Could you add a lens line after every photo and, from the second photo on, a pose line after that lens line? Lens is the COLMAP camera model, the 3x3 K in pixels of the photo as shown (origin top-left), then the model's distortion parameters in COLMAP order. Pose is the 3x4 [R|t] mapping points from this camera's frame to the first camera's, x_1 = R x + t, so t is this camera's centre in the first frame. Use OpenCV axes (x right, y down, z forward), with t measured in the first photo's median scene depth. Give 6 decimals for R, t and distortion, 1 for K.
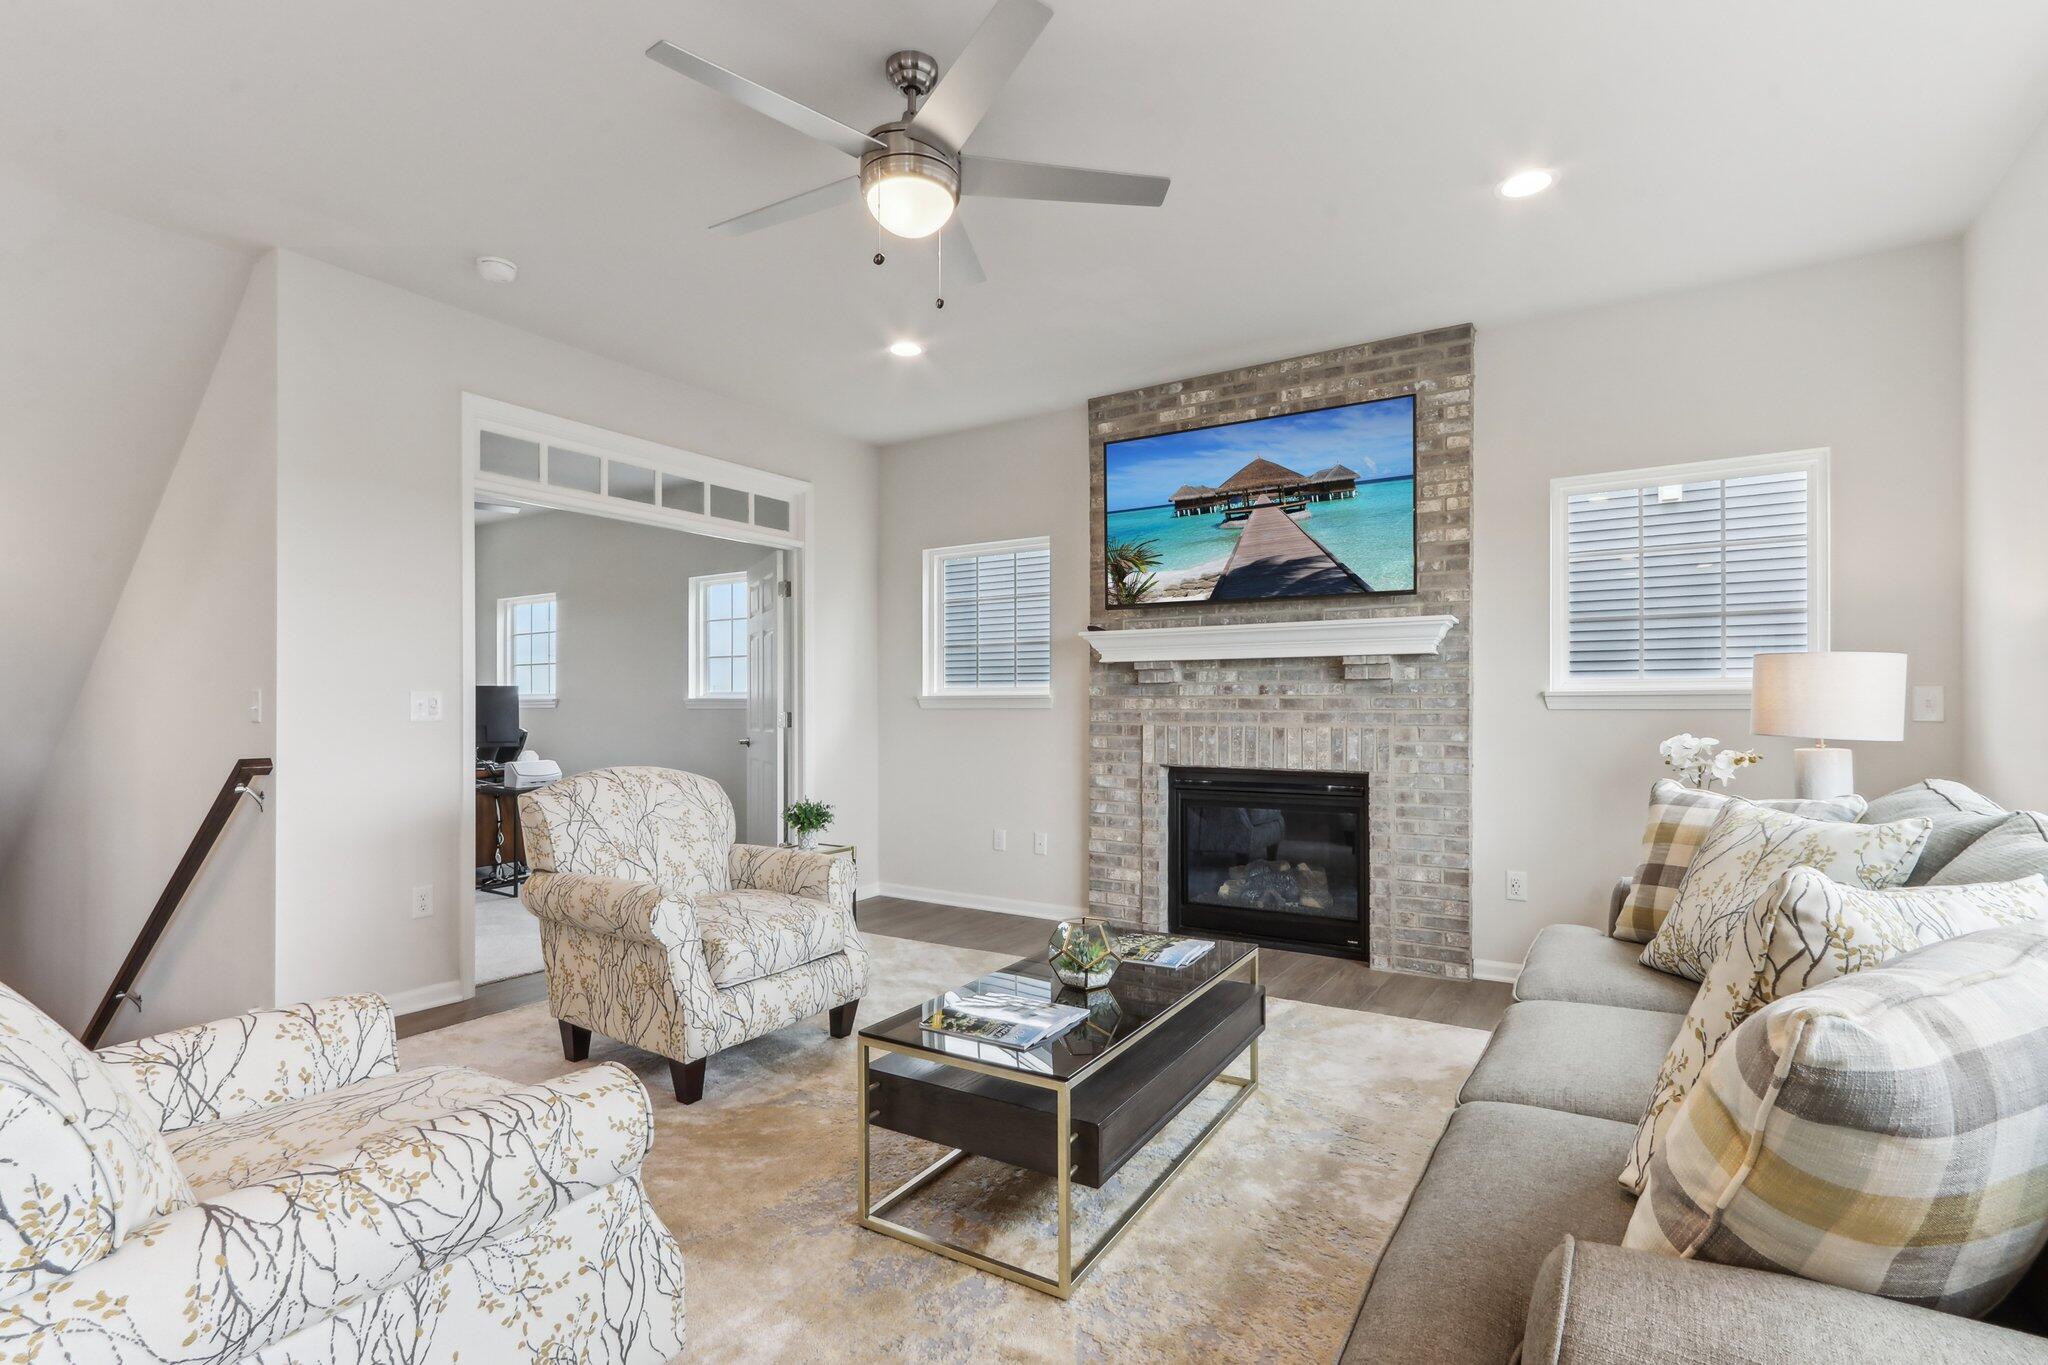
lens RADIAL K [[985.7, 0, 971.5], [0, 985.7, 702.8], [0, 0, 1]] dist [0.010550, 0.000065]
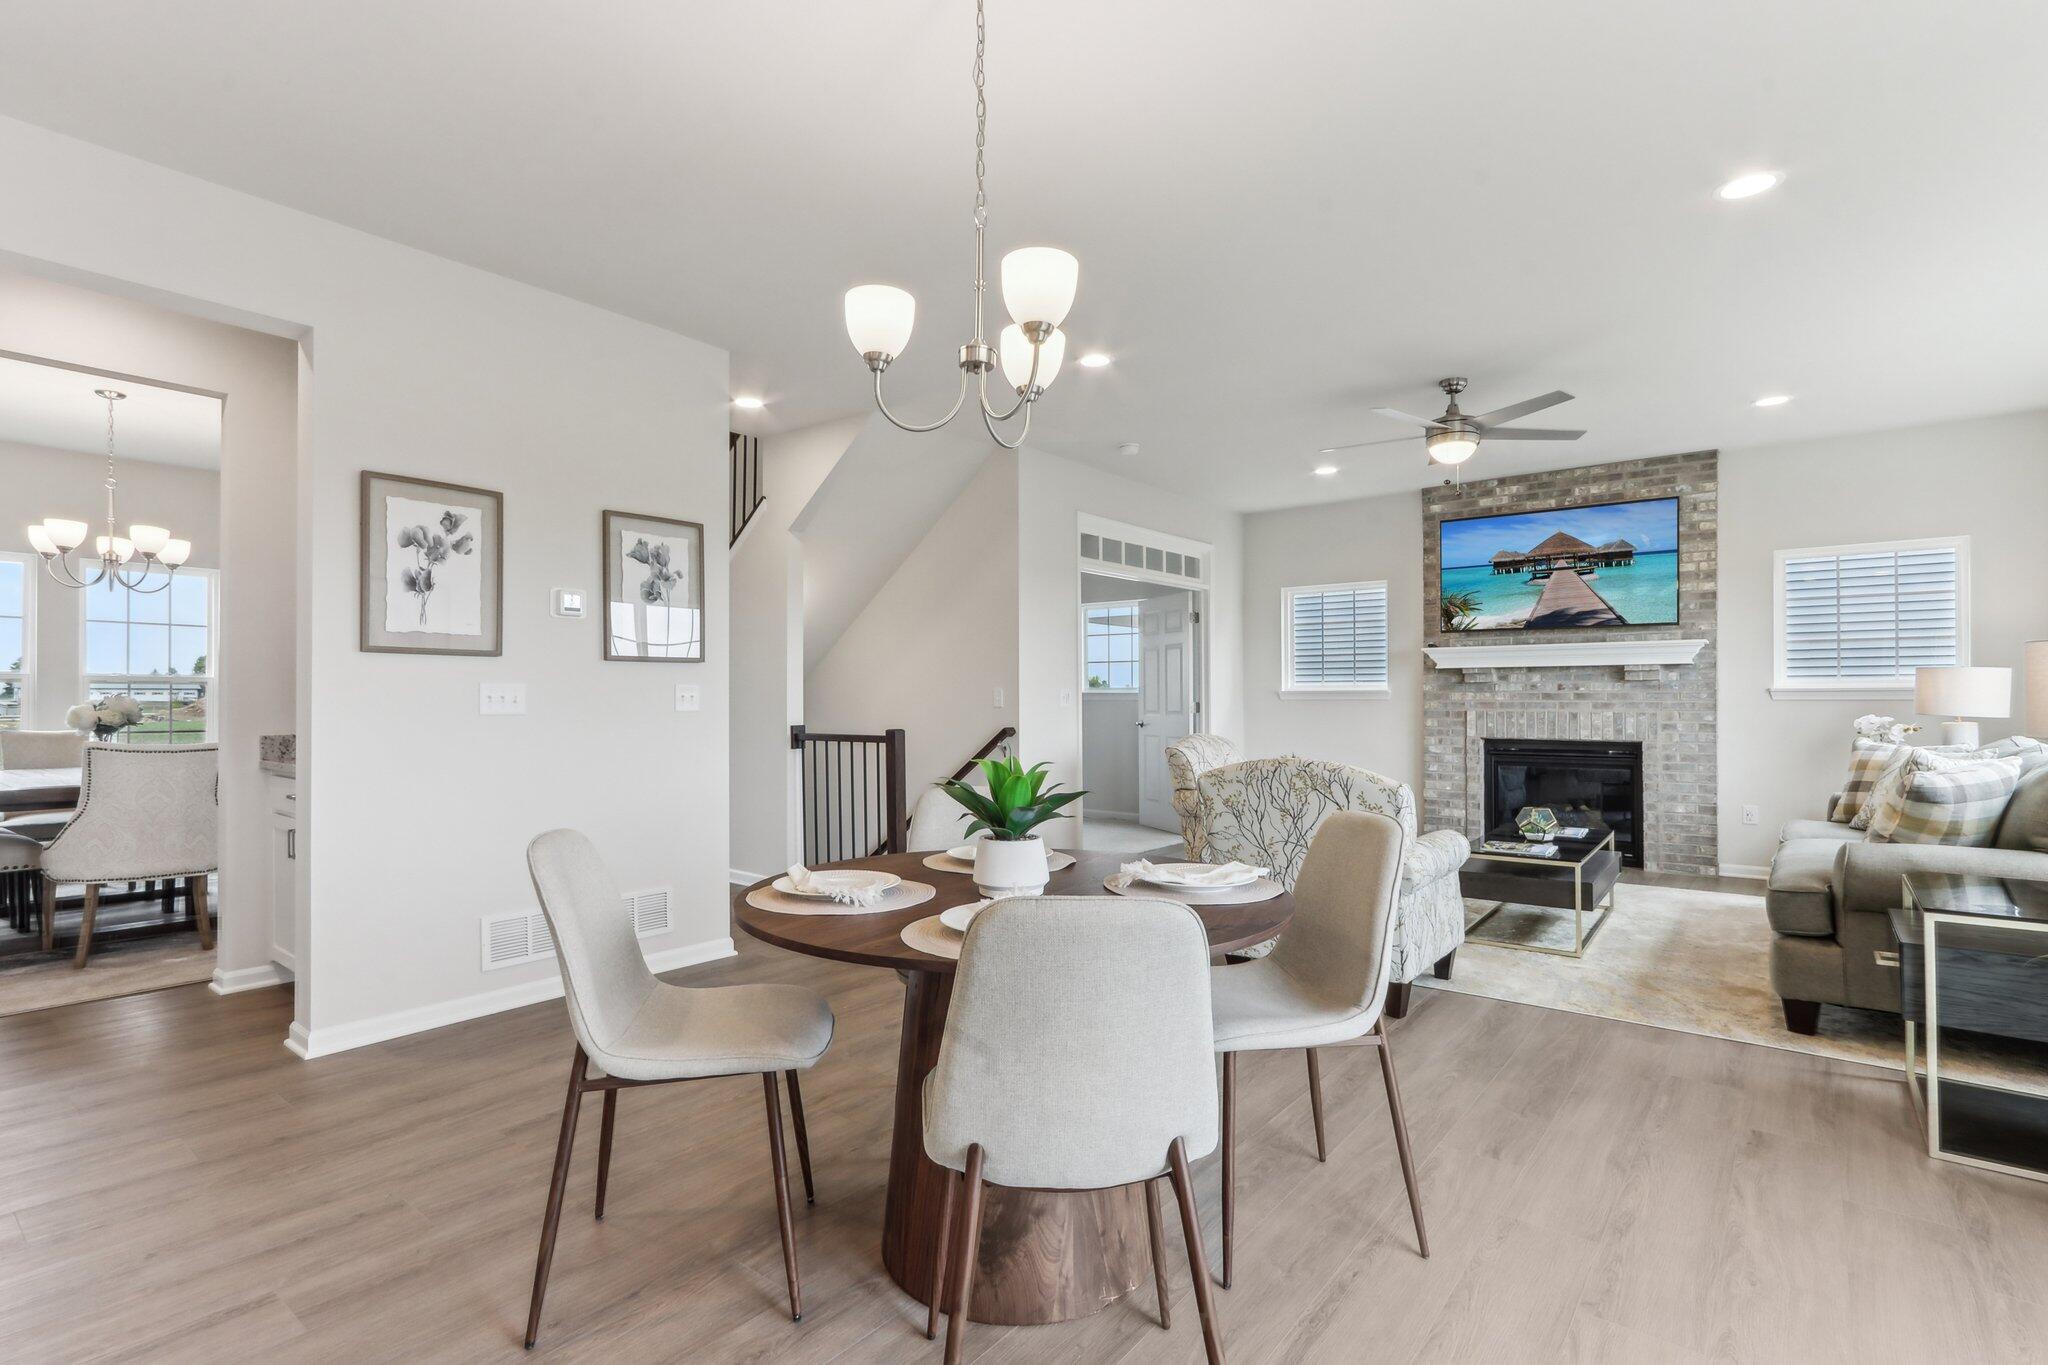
lens RADIAL K [[985.7, 0, 975.4], [0, 985.7, 690.6], [0, 0, 1]] dist [0.010550, 0.000065]
pose [[0.994733, -0.000625, -0.102499, -0.450170], [0.000166, 0.999990, -0.004484, -0.001060], [0.102501, 0.004444, 0.994723, -0.605616]]
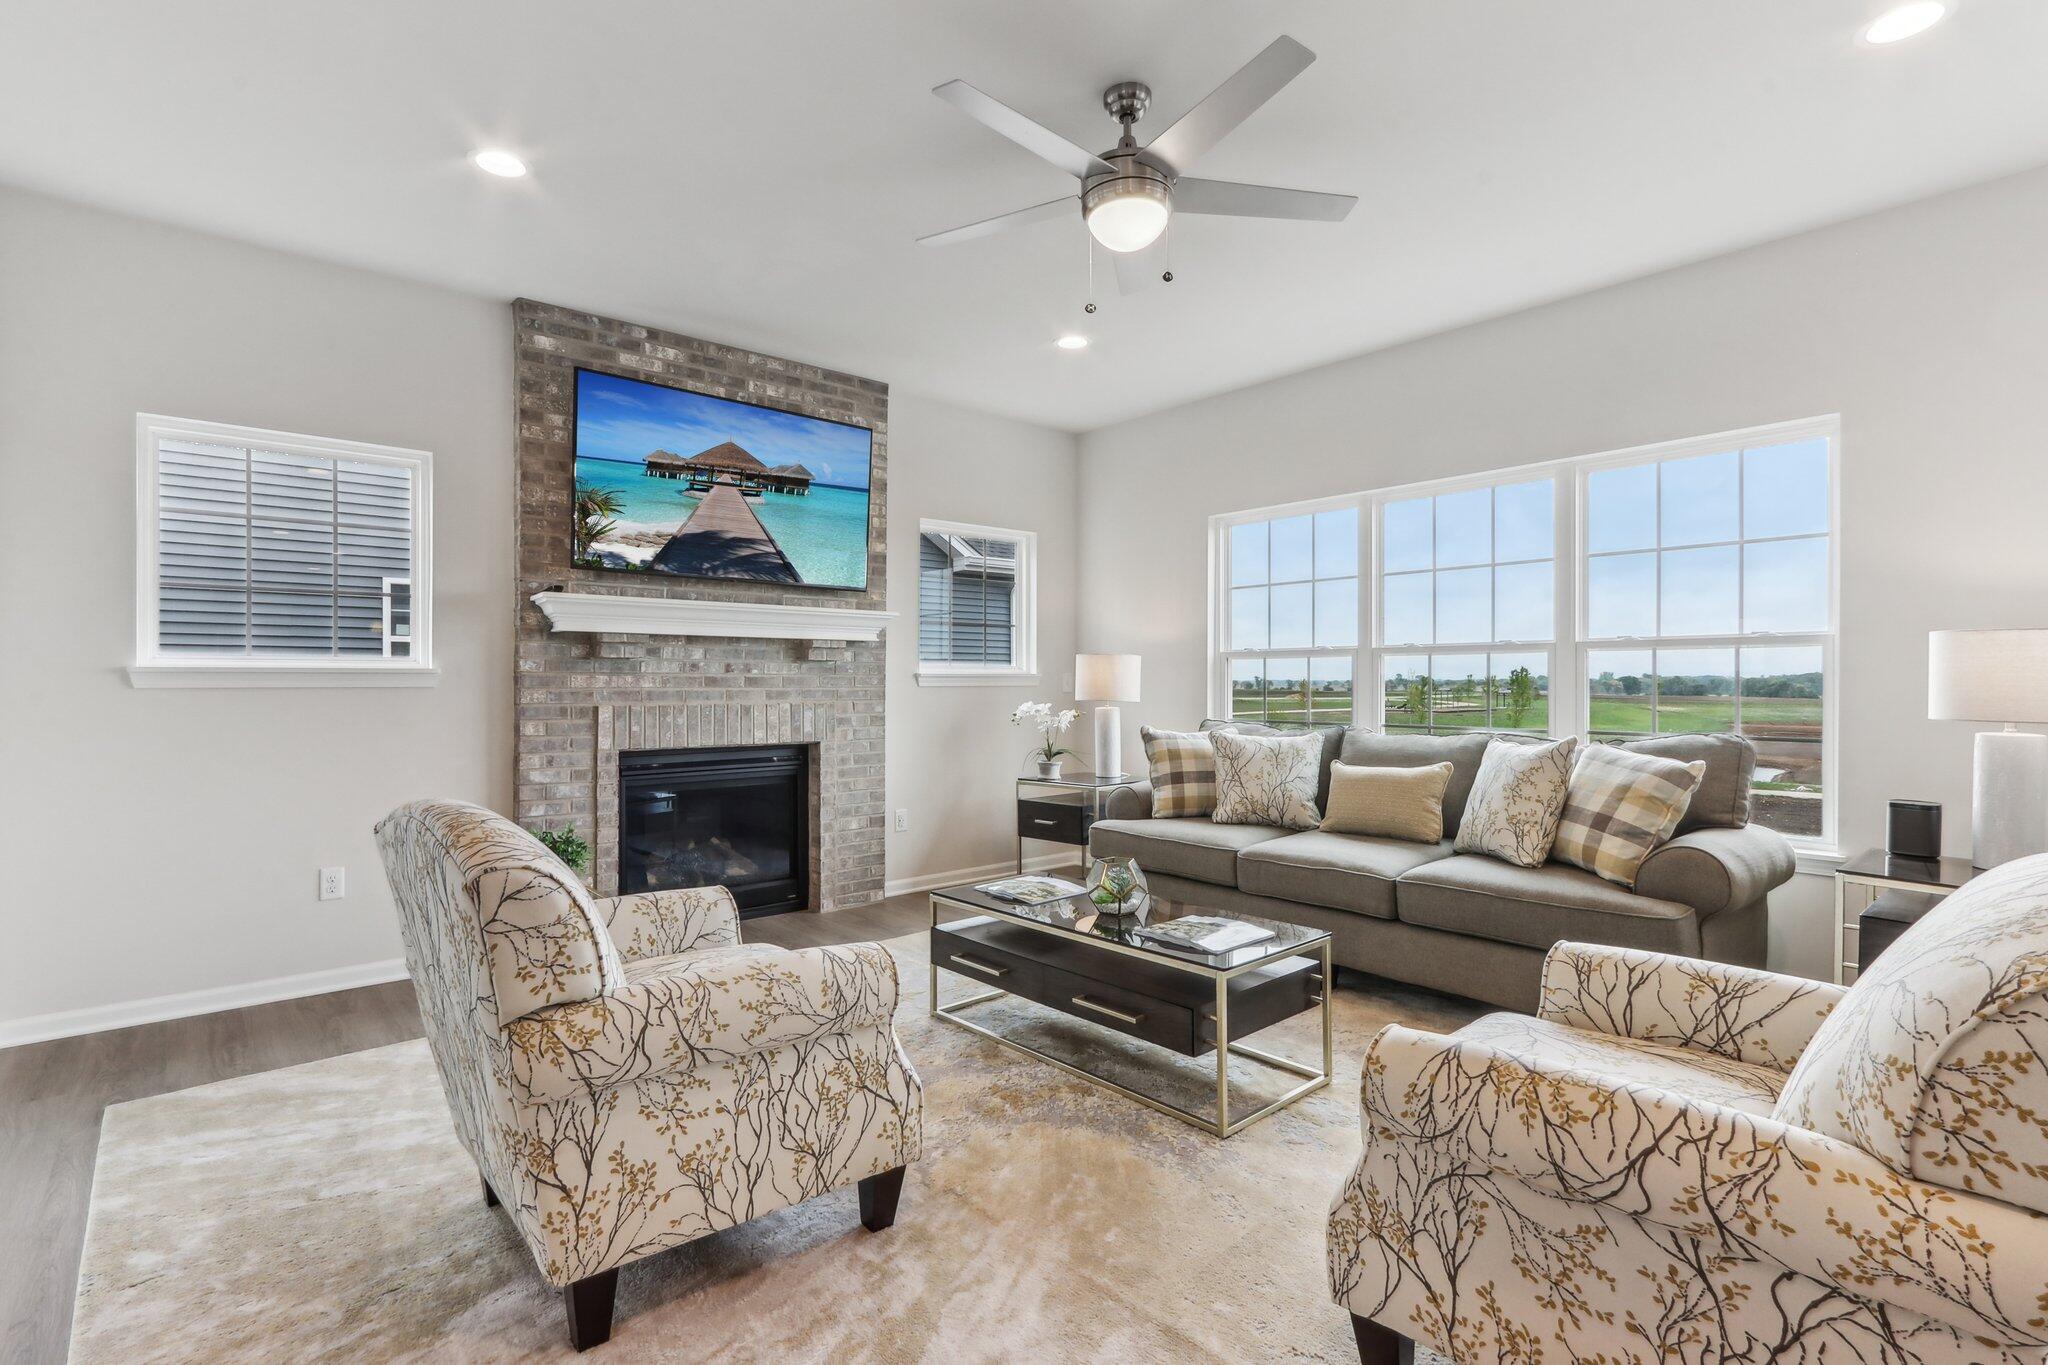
lens RADIAL K [[985.7, 0, 1039.7], [0, 985.7, 677.5], [0, 0, 1]] dist [0.010550, 0.000065]
pose [[0.253039, 0.006786, 0.967432, -0.624723], [-0.003189, 0.999976, -0.006180, 0.001858], [-0.967451, -0.001521, 0.253055, 0.451380]]
